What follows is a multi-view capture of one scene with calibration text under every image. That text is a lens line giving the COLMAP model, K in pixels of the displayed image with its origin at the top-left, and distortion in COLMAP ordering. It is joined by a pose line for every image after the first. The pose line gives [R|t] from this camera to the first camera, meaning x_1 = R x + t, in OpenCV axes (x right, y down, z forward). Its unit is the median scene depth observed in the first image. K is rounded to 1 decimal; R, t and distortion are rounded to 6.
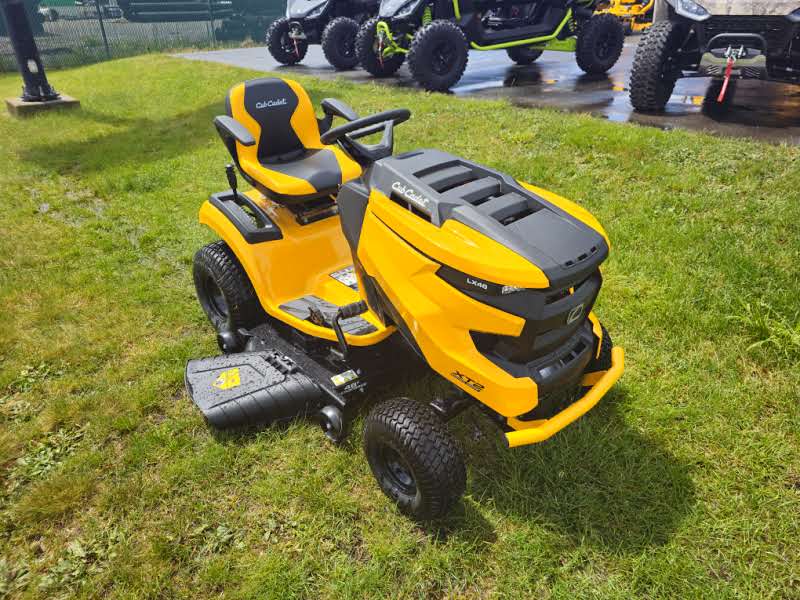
lens RADIAL K [[532.2, 0, 400.5], [0, 532.2, 299.8], [0, 0, 1]] dist [0.030938, -0.031006]
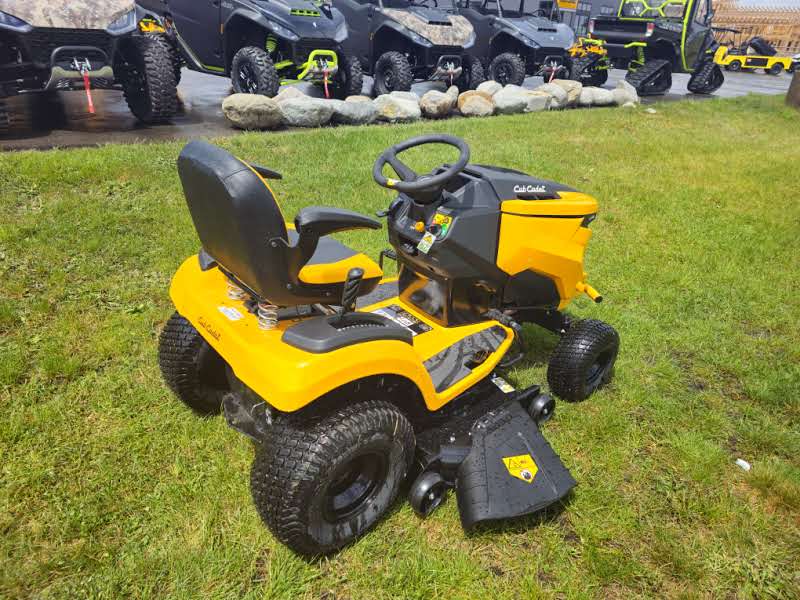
lens RADIAL K [[532.2, 0, 395.7], [0, 532.2, 298.1], [0, 0, 1]] dist [0.030938, -0.031006]
pose [[0.027309, -0.429007, 0.902888, -0.475635], [0.434977, 0.818331, 0.375673, -0.231621], [-0.900028, 0.382476, 0.208956, 0.438239]]
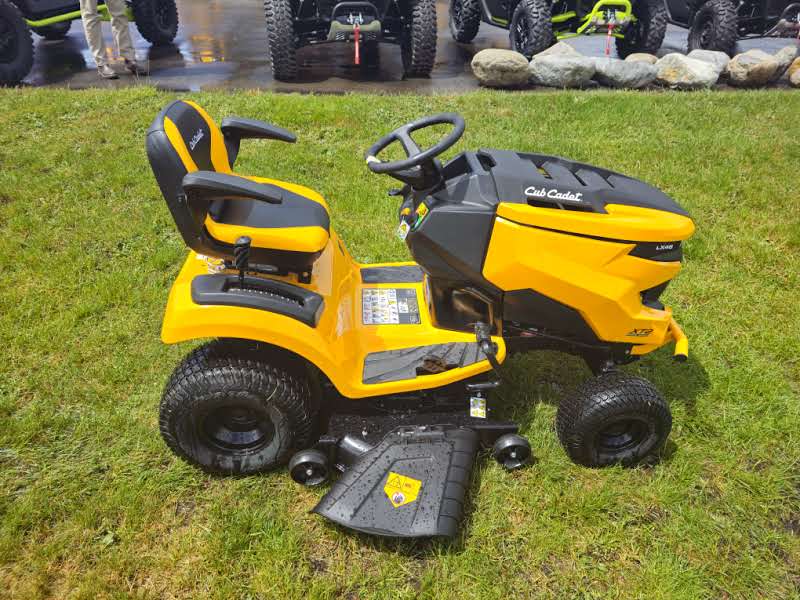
lens RADIAL K [[532.2, 0, 399.2], [0, 532.2, 307.5], [0, 0, 1]] dist [0.030938, -0.031006]
pose [[0.618157, -0.411747, 0.669587, -0.359267], [0.363950, 0.904947, 0.220481, -0.129992], [-0.696723, 0.107404, 0.709254, 0.202139]]
